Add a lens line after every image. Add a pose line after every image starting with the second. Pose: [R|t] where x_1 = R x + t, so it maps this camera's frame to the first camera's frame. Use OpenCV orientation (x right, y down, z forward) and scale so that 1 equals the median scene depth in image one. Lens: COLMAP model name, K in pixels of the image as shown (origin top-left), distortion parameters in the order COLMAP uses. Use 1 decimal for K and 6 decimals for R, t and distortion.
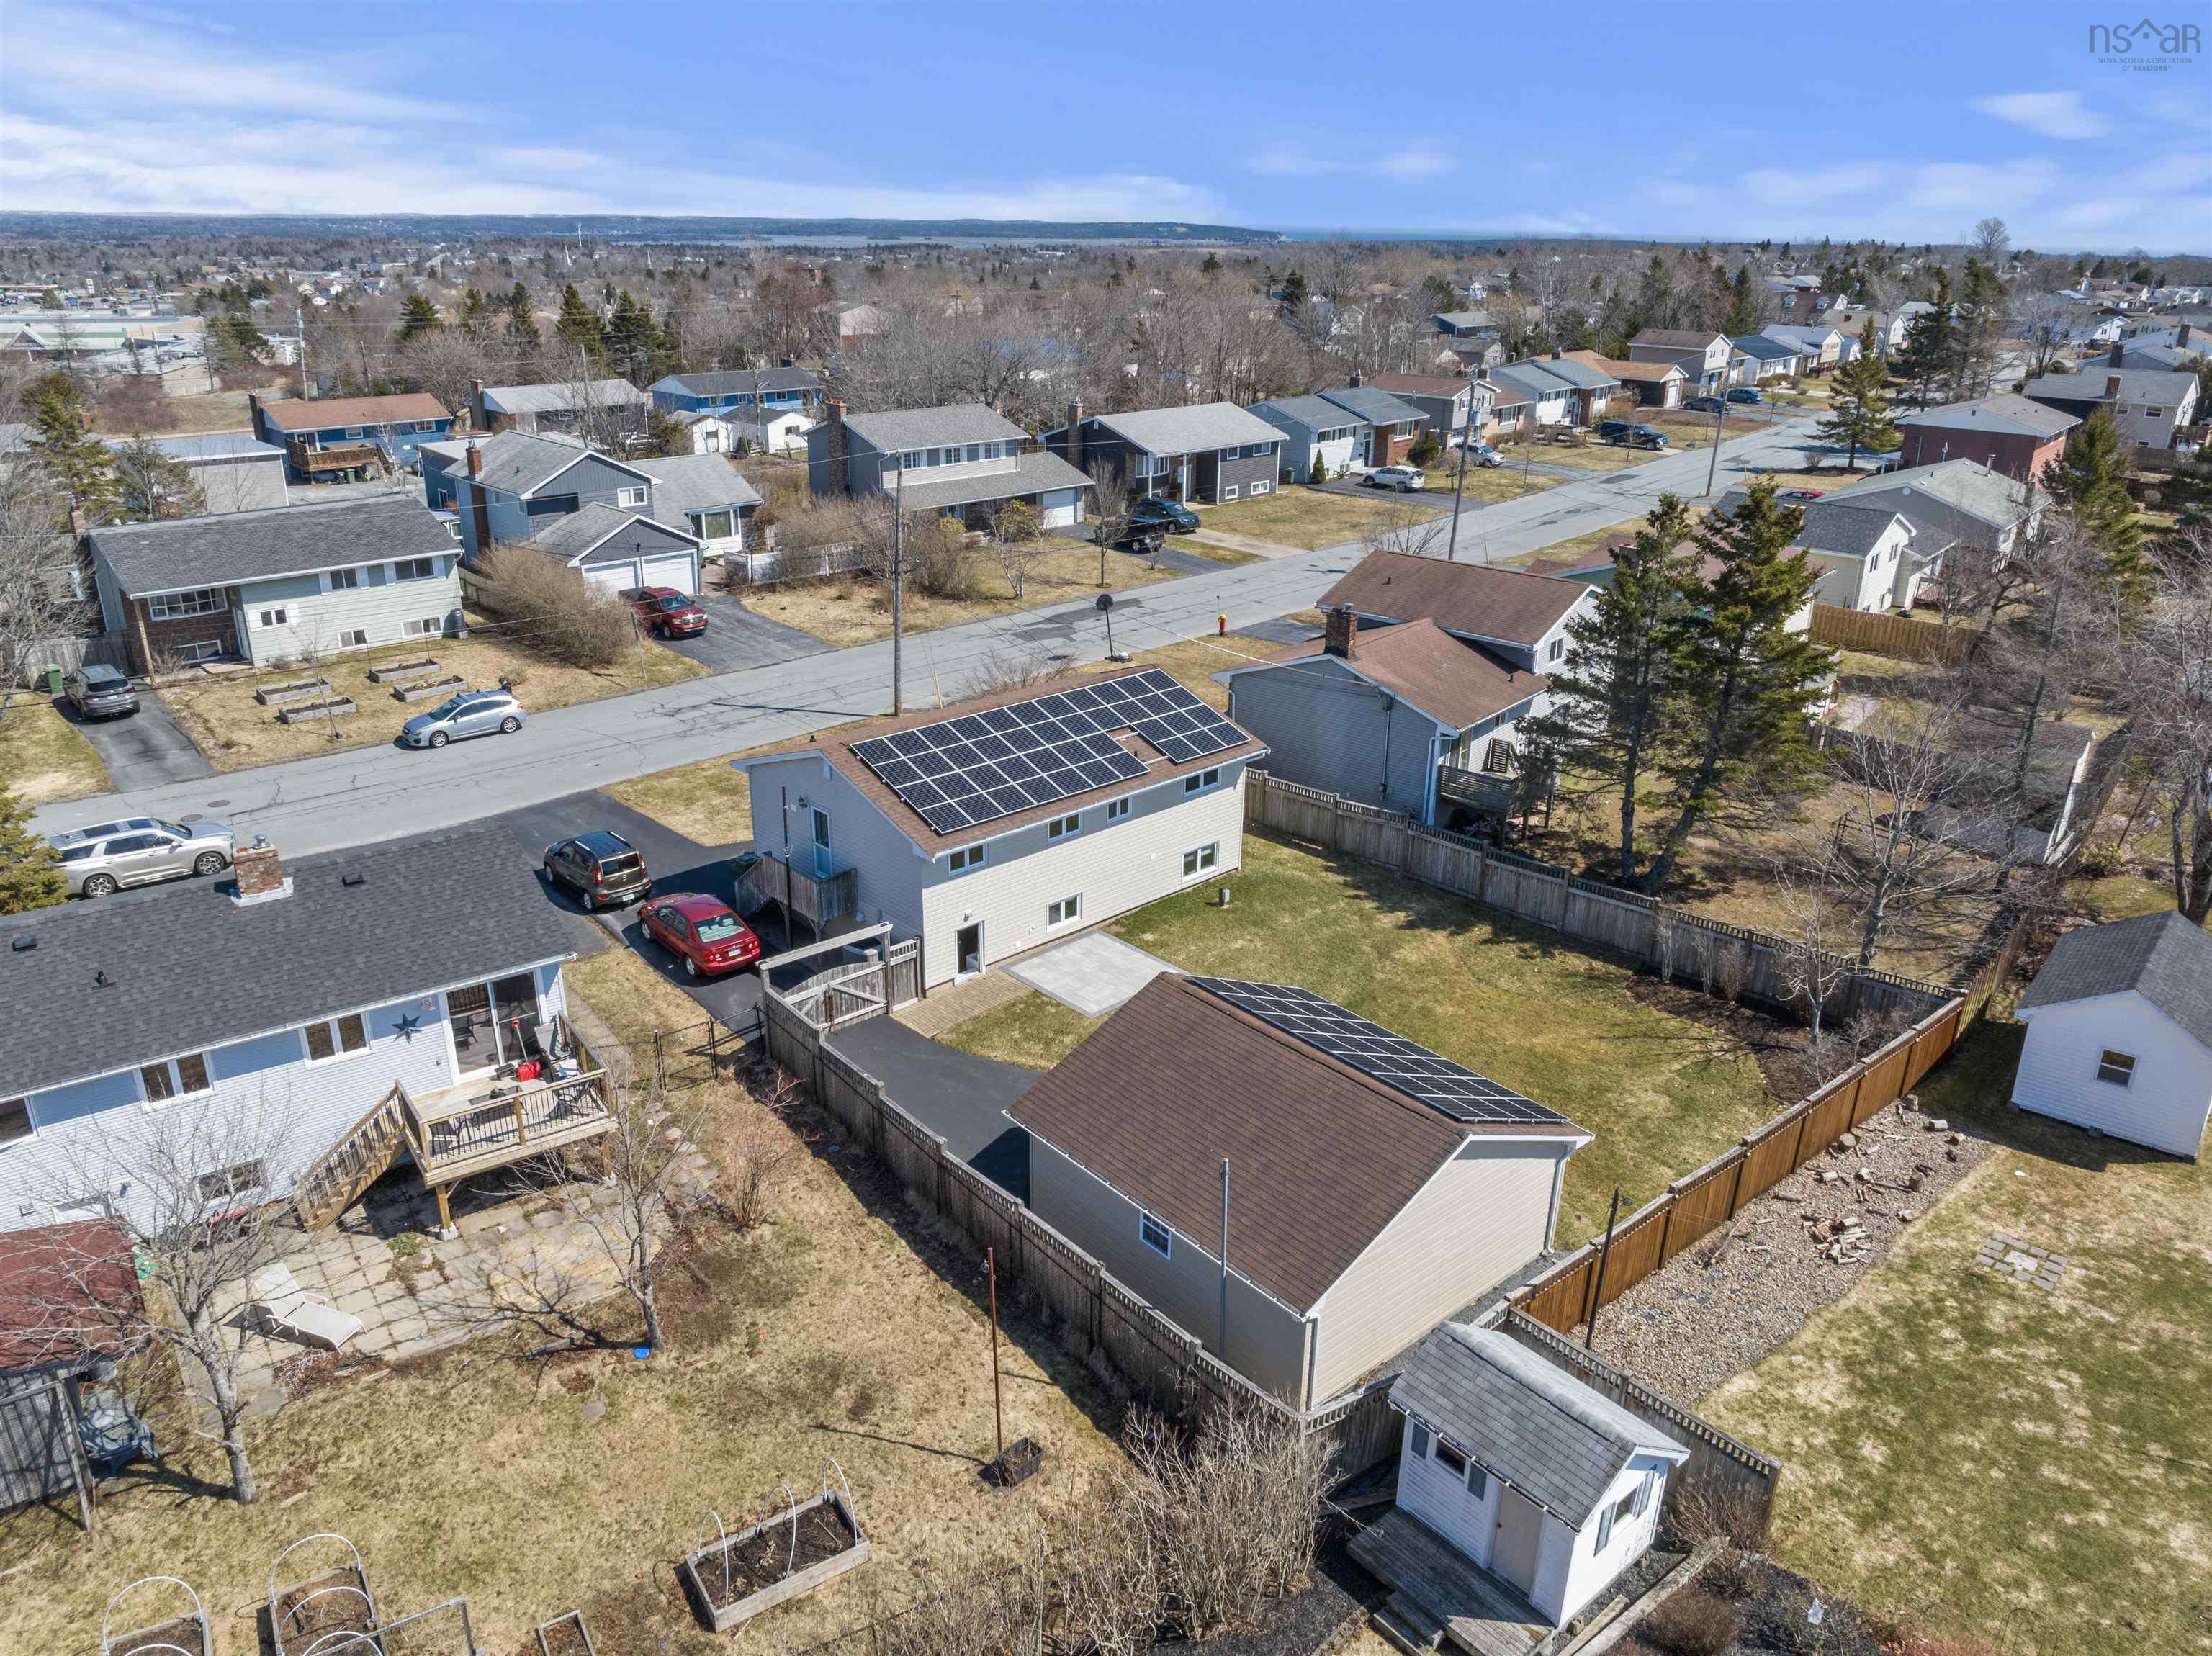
lens RADIAL K [[1552.6, 0, 1114.4], [0, 1552.6, 801.2], [0, 0, 1]] dist [-0.037667, 0.004001]
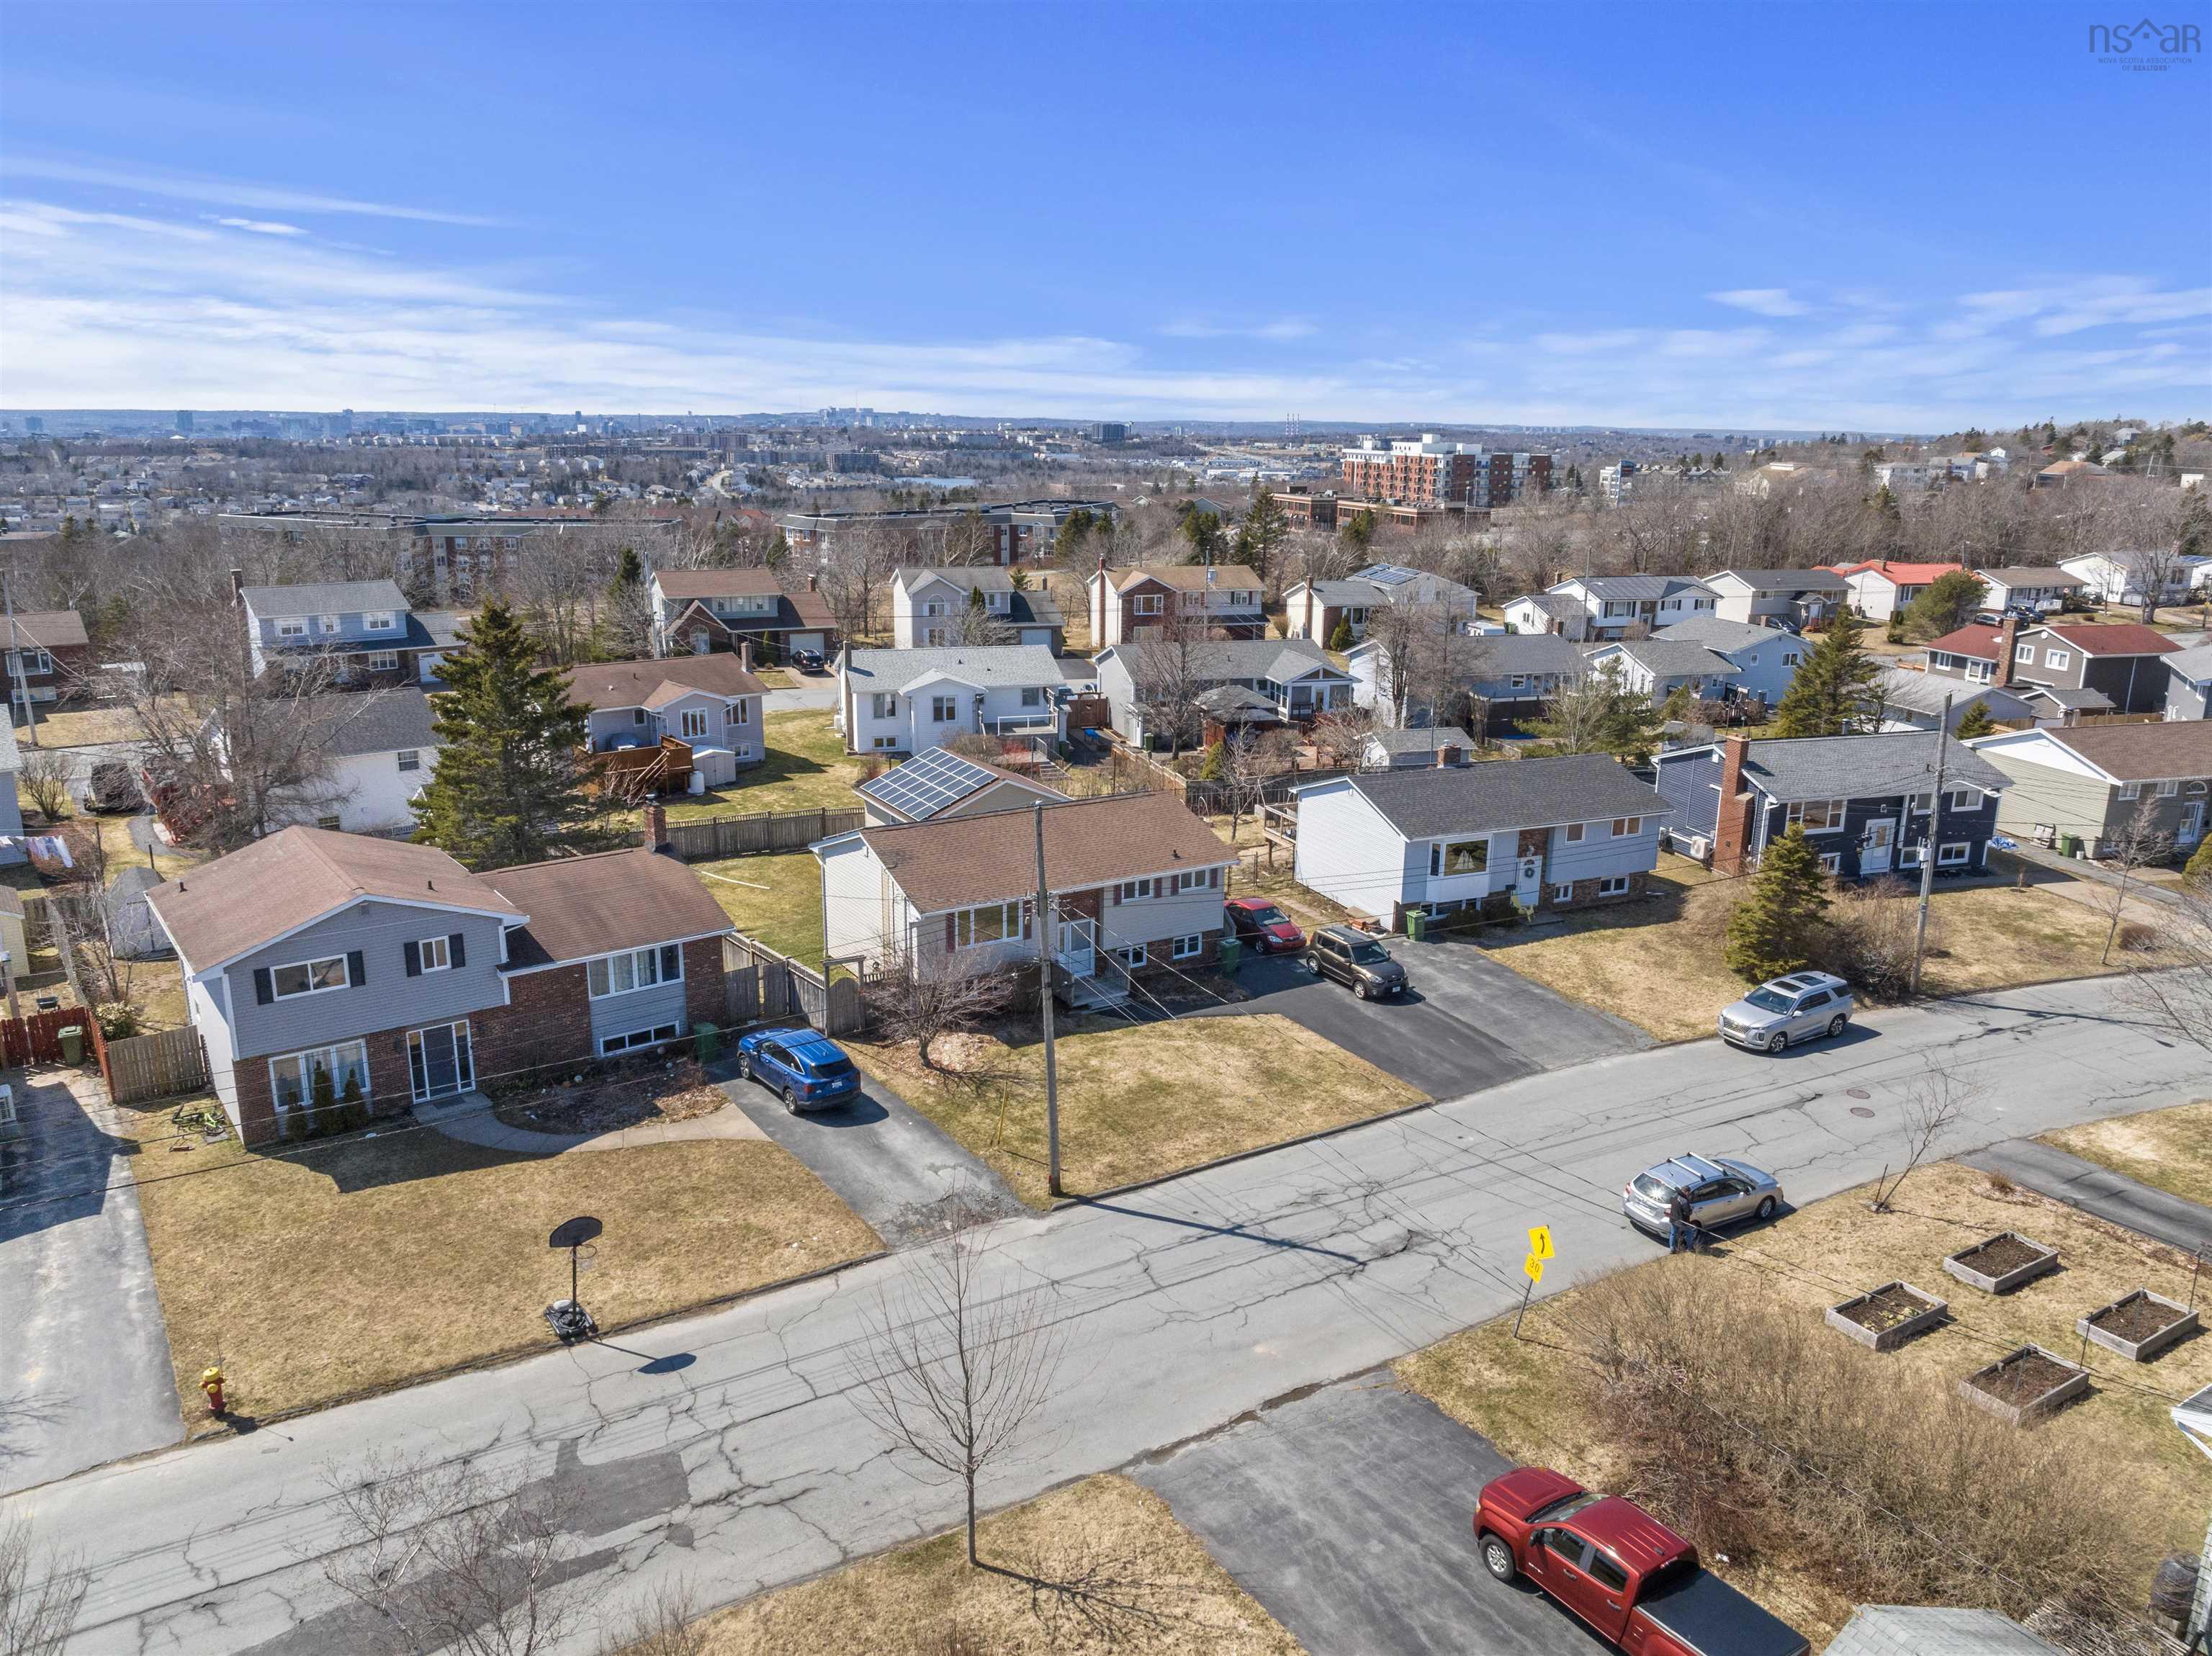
lens RADIAL K [[1552.6, 0, 1114.4], [0, 1552.6, 801.2], [0, 0, 1]] dist [-0.037667, 0.004001]
pose [[-0.979602, -0.059764, 0.191853, -0.380422], [0.058968, 0.827219, 0.558777, -0.741099], [-0.192099, 0.558693, -0.806821, 1.941775]]
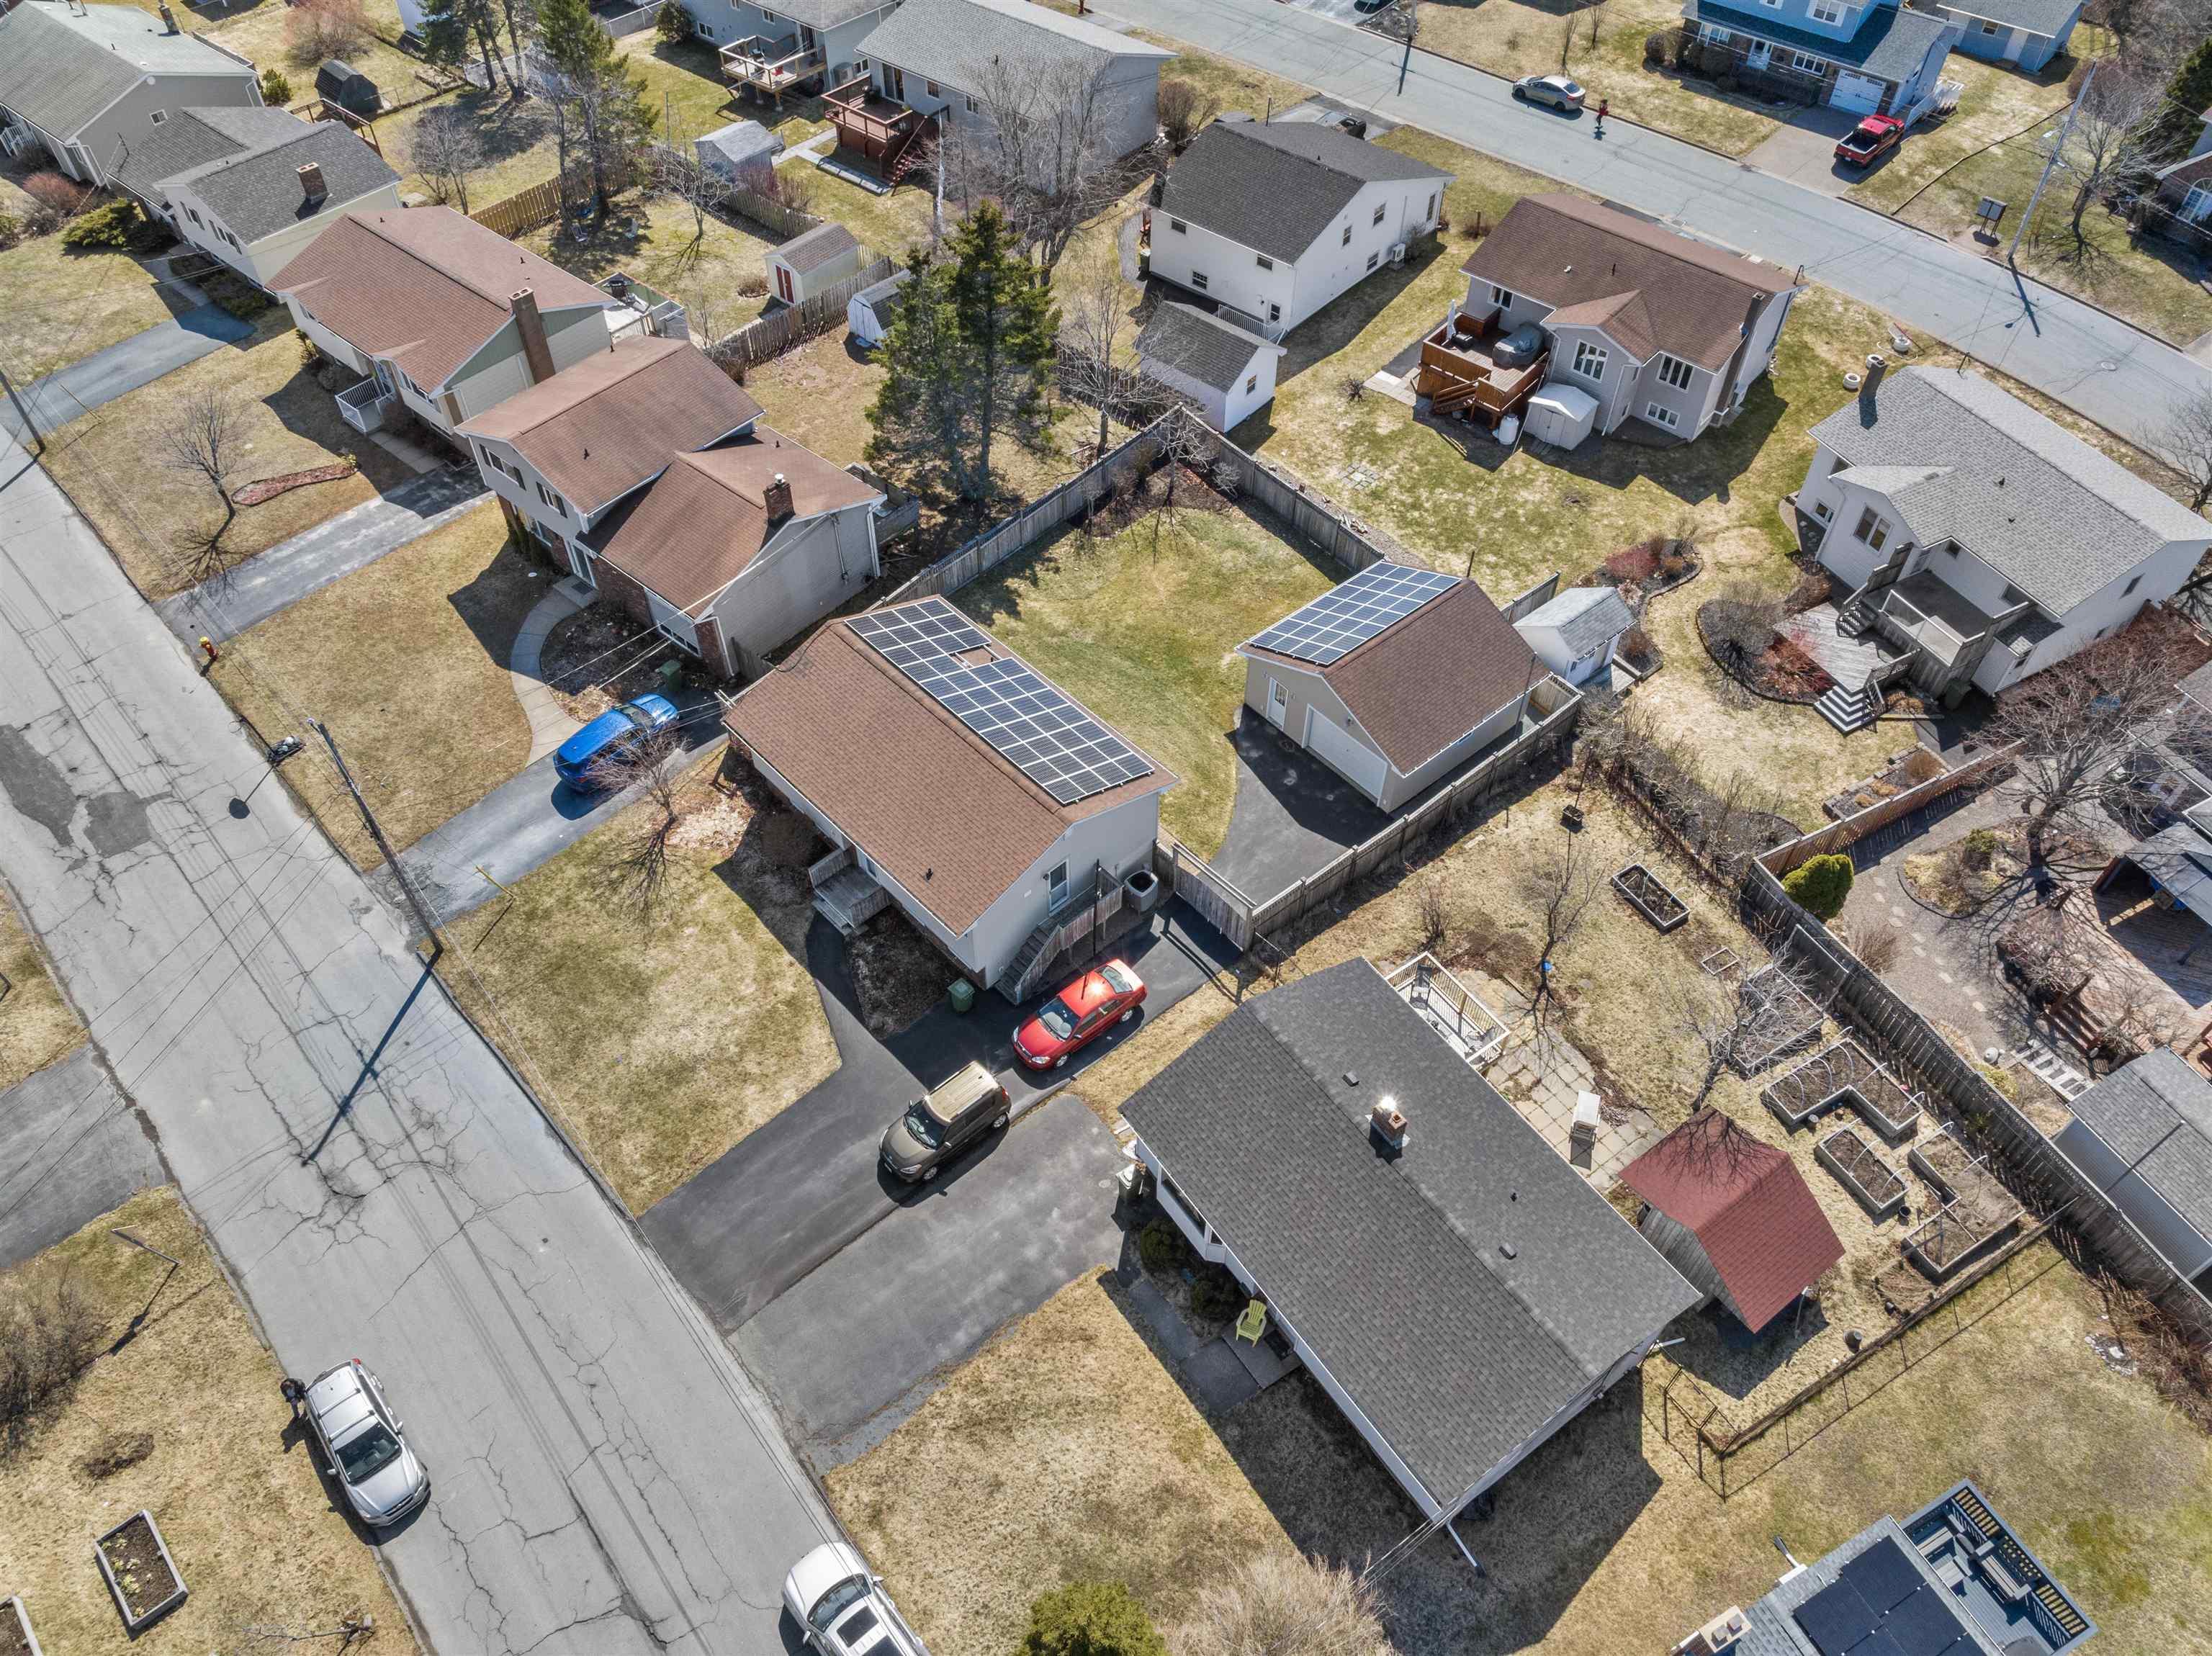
lens RADIAL K [[1552.6, 0, 1114.4], [0, 1552.6, 801.2], [0, 0, 1]] dist [-0.037667, 0.004001]
pose [[0.000757, -0.749263, 0.662272, -0.854595], [0.344586, 0.621907, 0.703201, -0.761746], [-0.938754, 0.227678, 0.258656, 0.599318]]
